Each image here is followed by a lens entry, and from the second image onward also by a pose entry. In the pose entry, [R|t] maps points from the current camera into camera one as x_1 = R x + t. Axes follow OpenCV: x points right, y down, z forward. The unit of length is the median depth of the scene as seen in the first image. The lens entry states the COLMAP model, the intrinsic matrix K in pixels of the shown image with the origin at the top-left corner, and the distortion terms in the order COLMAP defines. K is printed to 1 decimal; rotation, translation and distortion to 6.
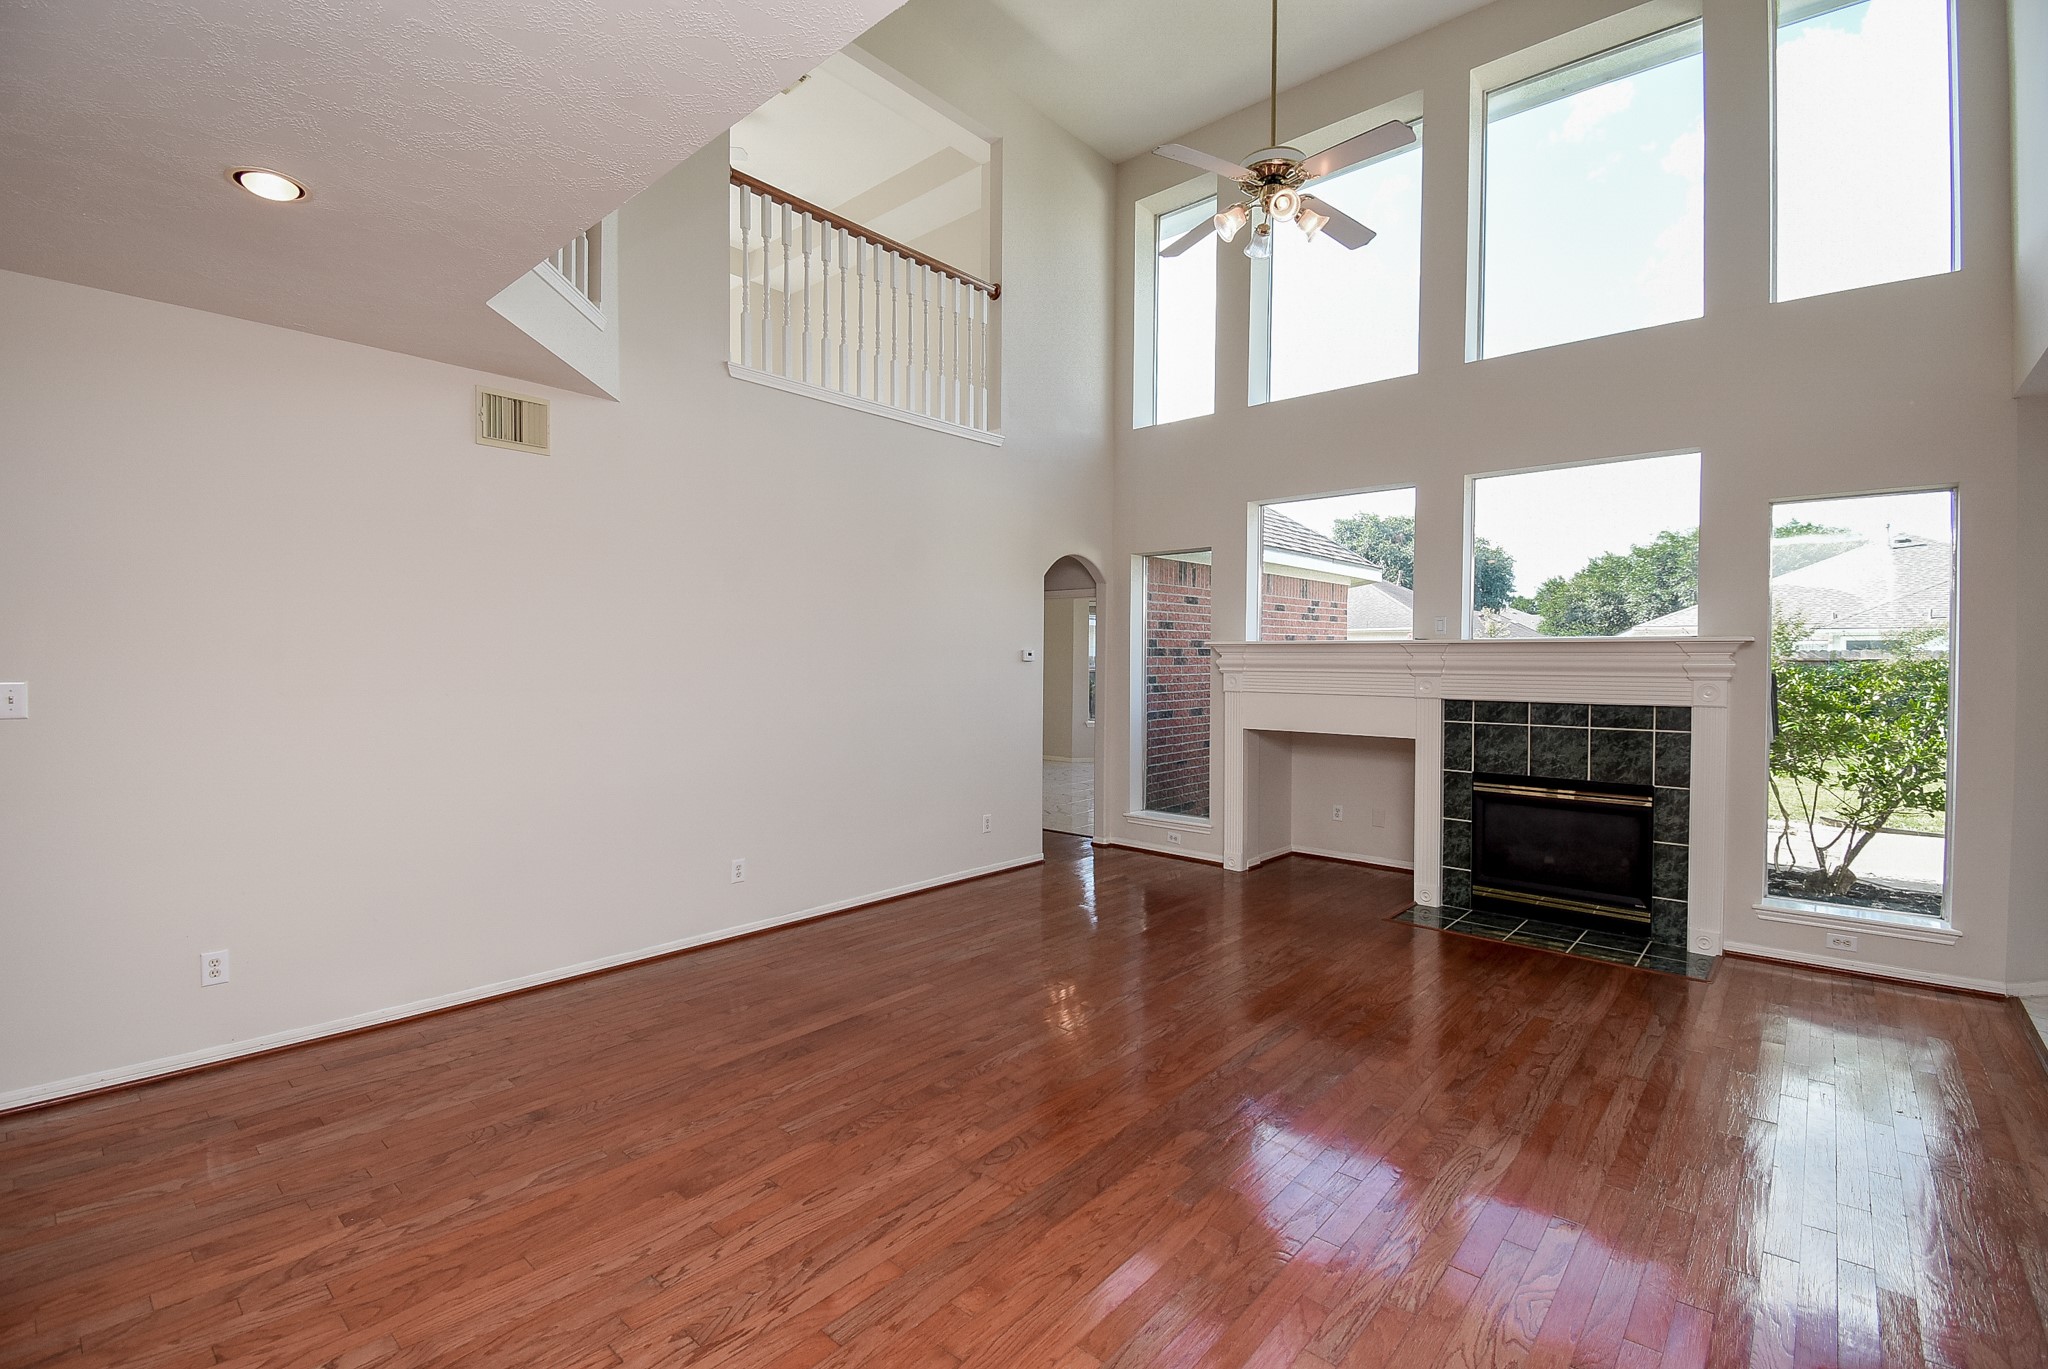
lens RADIAL K [[907.9, 0, 1014.6], [0, 907.9, 675.6], [0, 0, 1]] dist [0.009958, -0.018869]
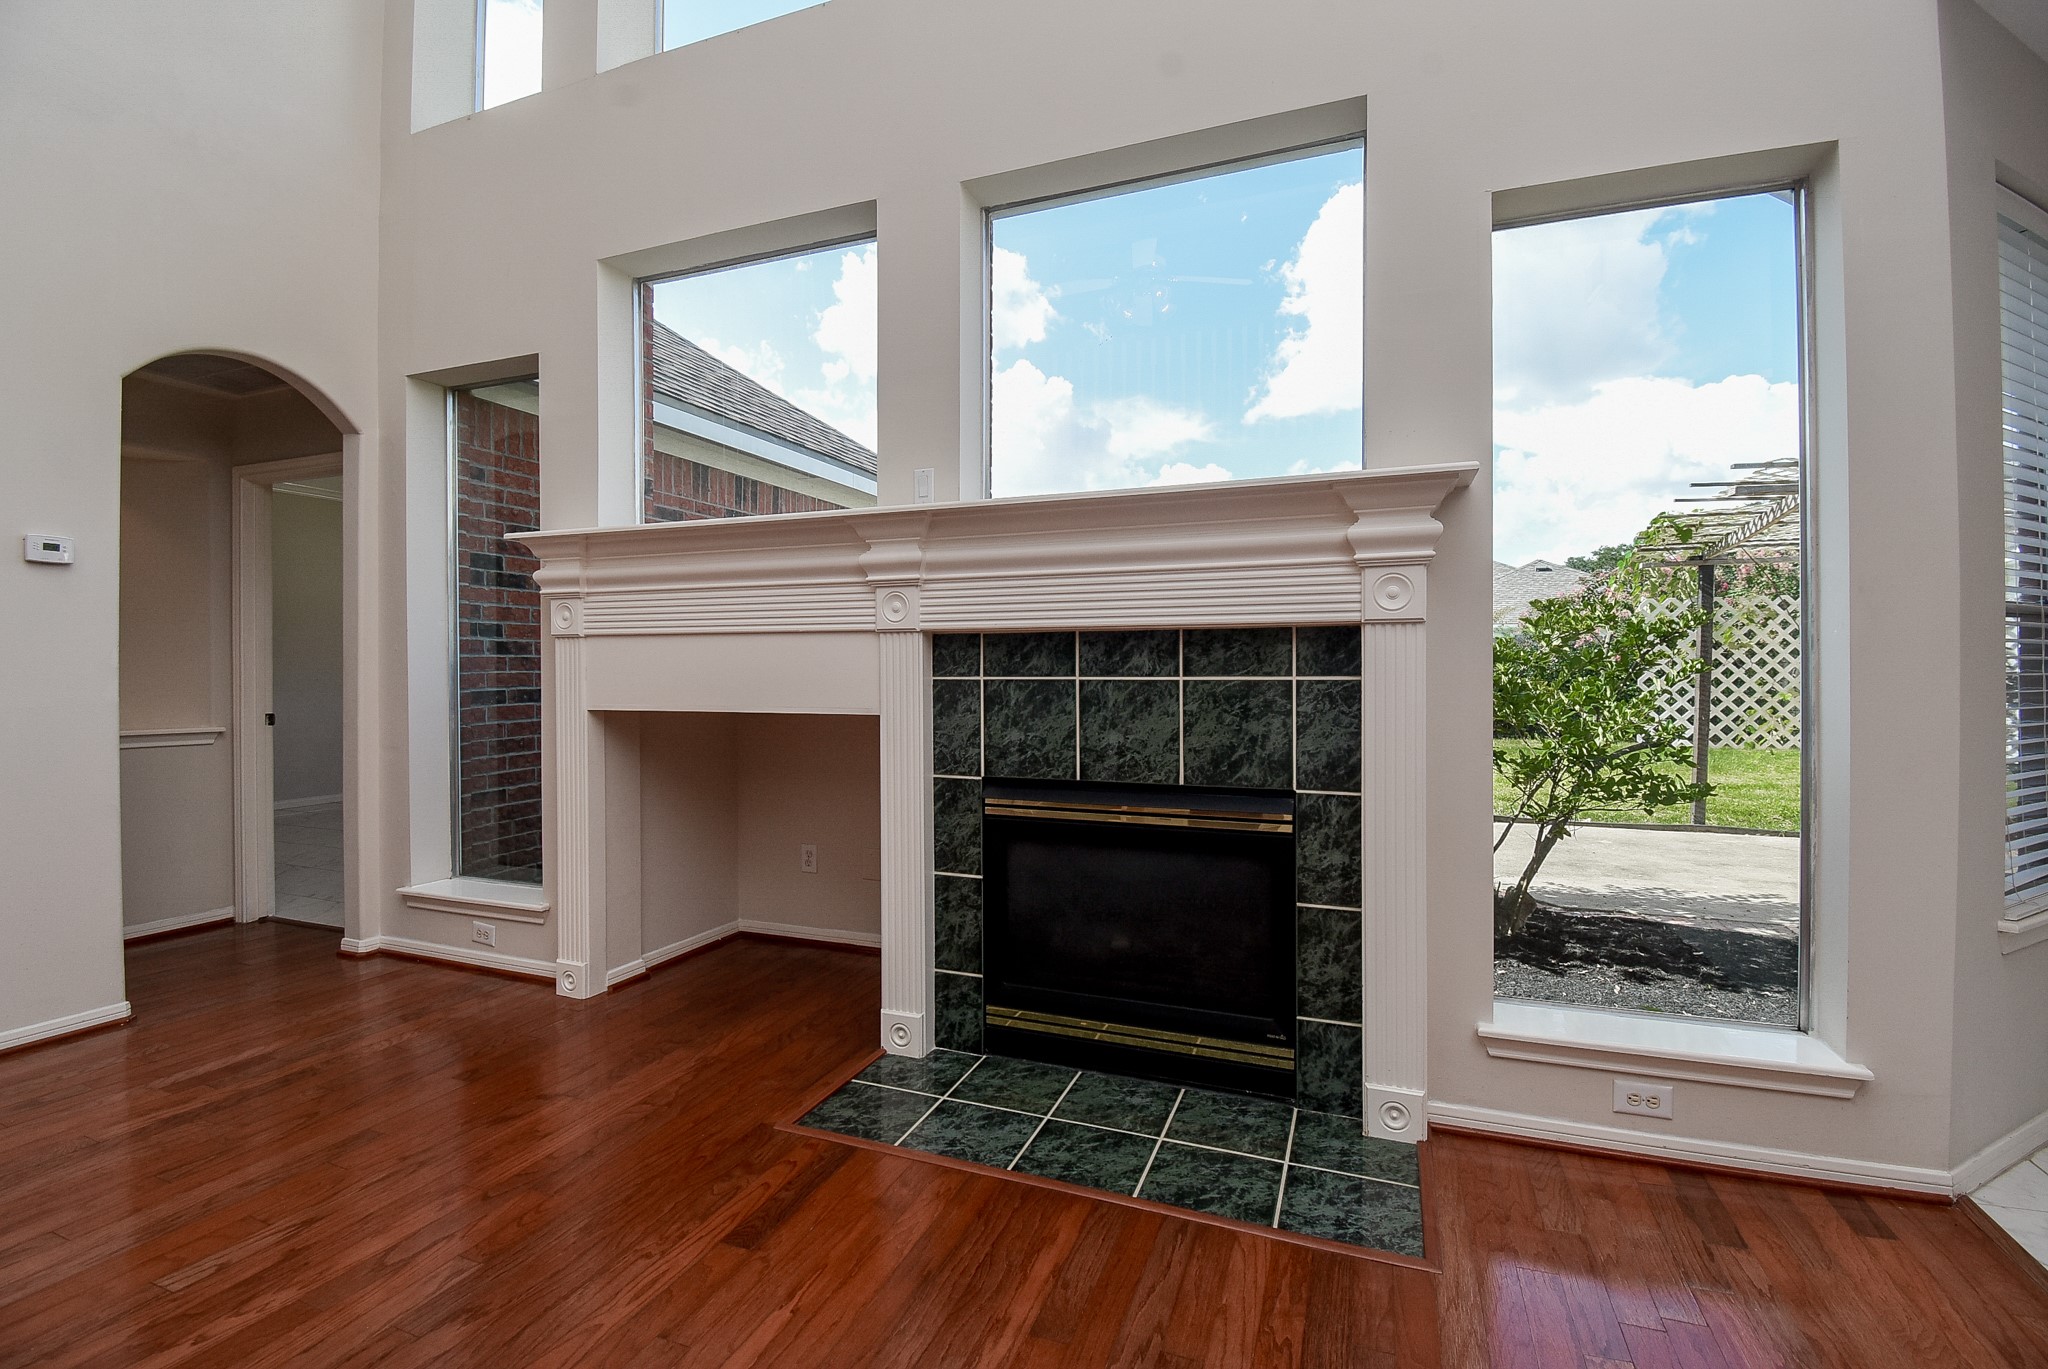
lens RADIAL K [[907.9, 0, 1026.4], [0, 907.9, 672.6], [0, 0, 1]] dist [0.009958, -0.018869]
pose [[0.935527, -0.008471, 0.353153, 0.378827], [0.013592, 0.999835, -0.012023, 0.059286], [-0.352993, 0.016048, 0.935488, 0.566915]]
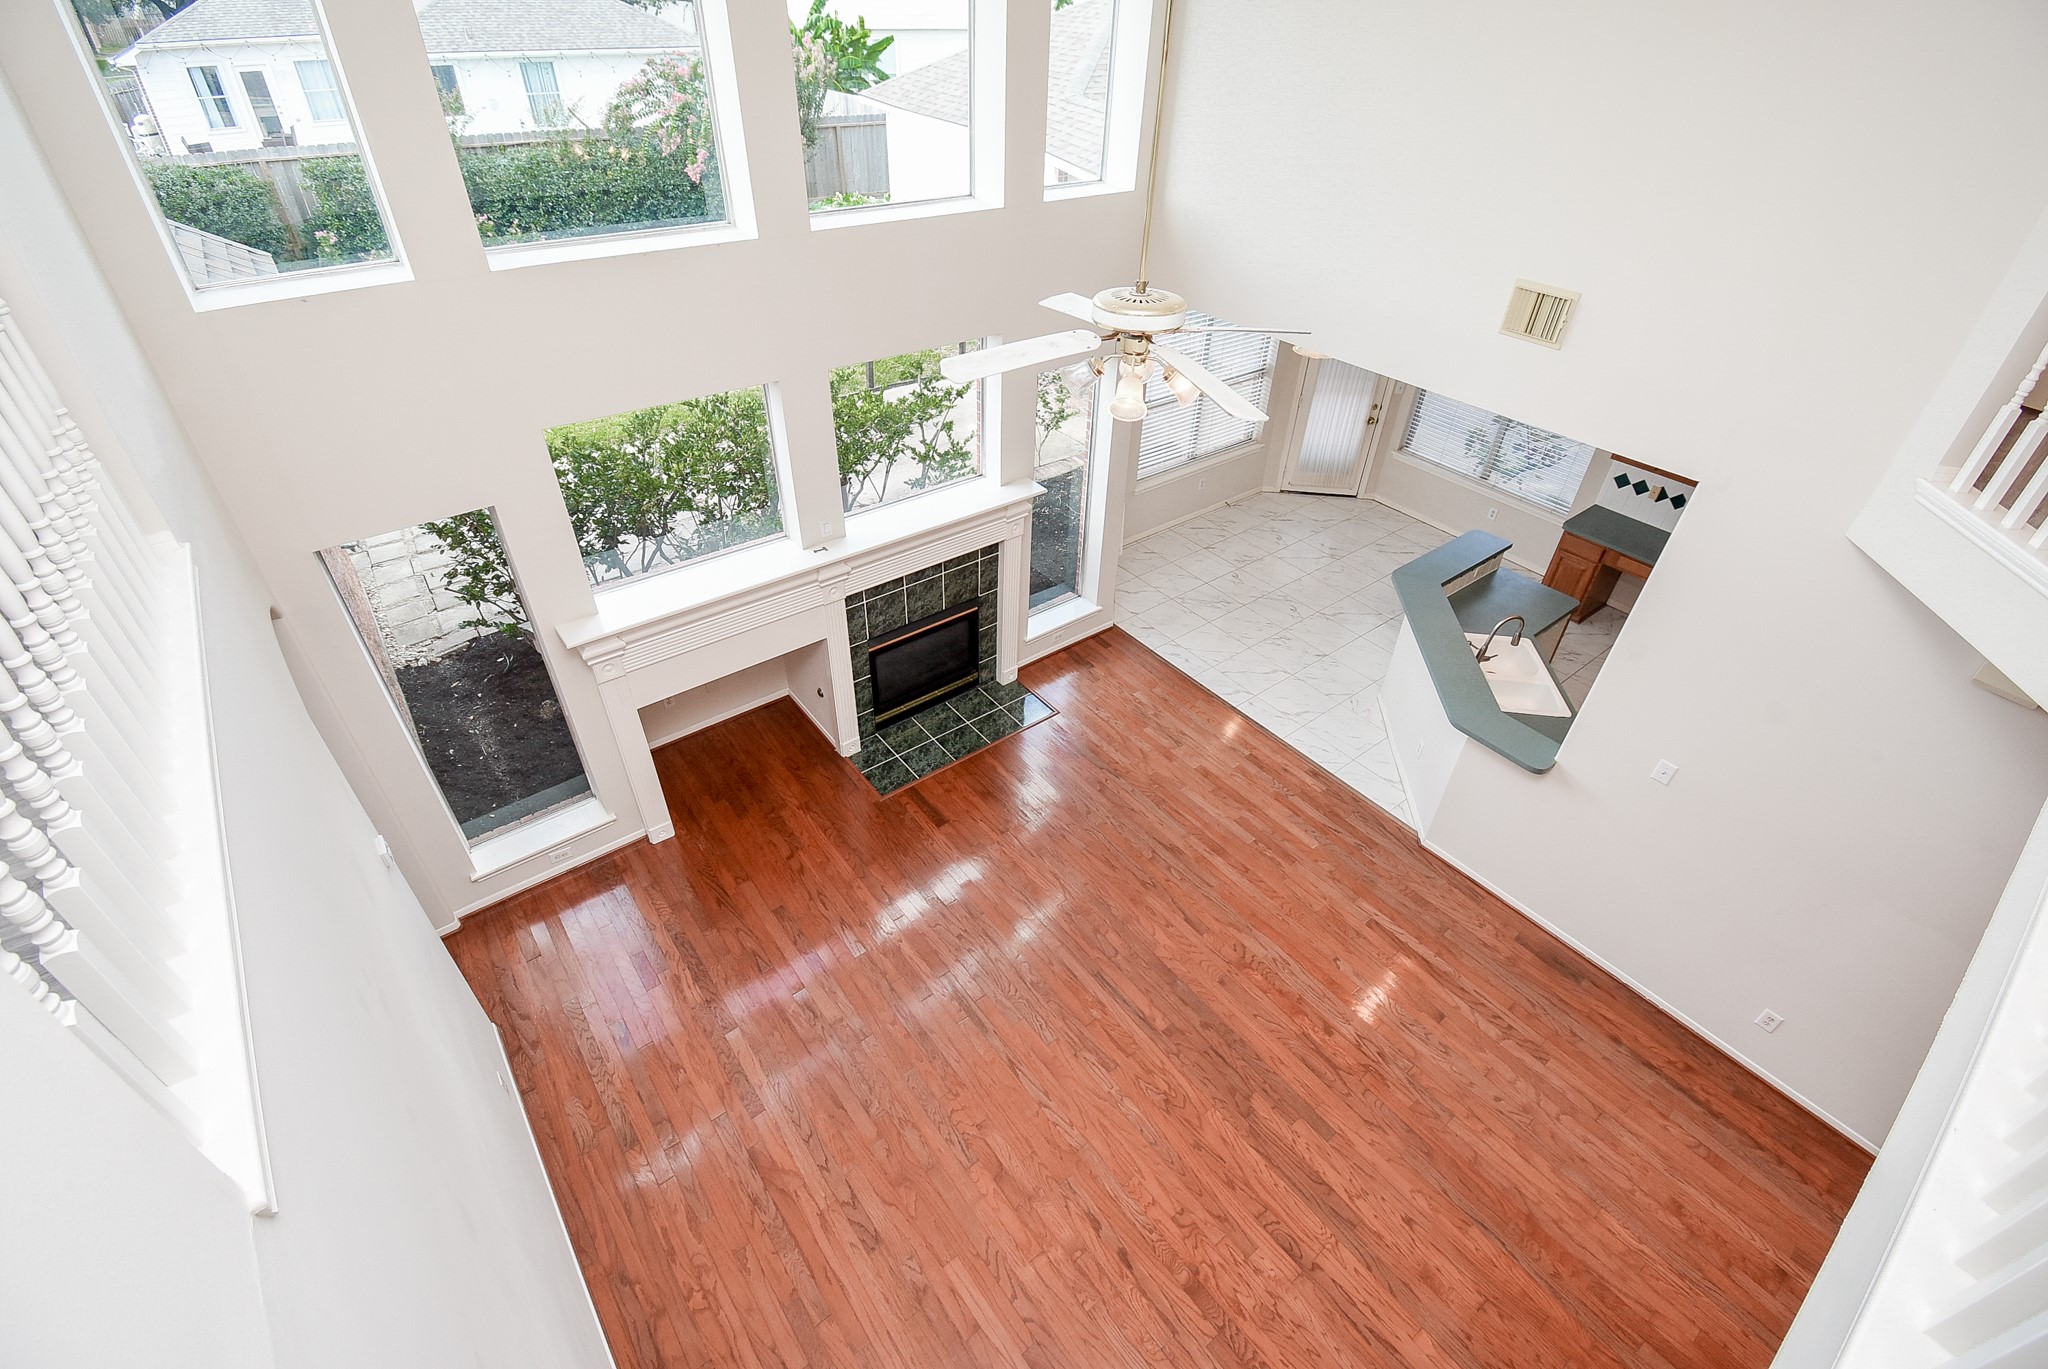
lens RADIAL K [[907.9, 0, 1034.2], [0, 907.9, 666.4], [0, 0, 1]] dist [0.009958, -0.018869]
pose [[0.171983, -0.597473, 0.783229, -0.357374], [-0.010594, 0.793908, 0.607945, -0.572594], [-0.985043, -0.112854, 0.130209, 0.708475]]
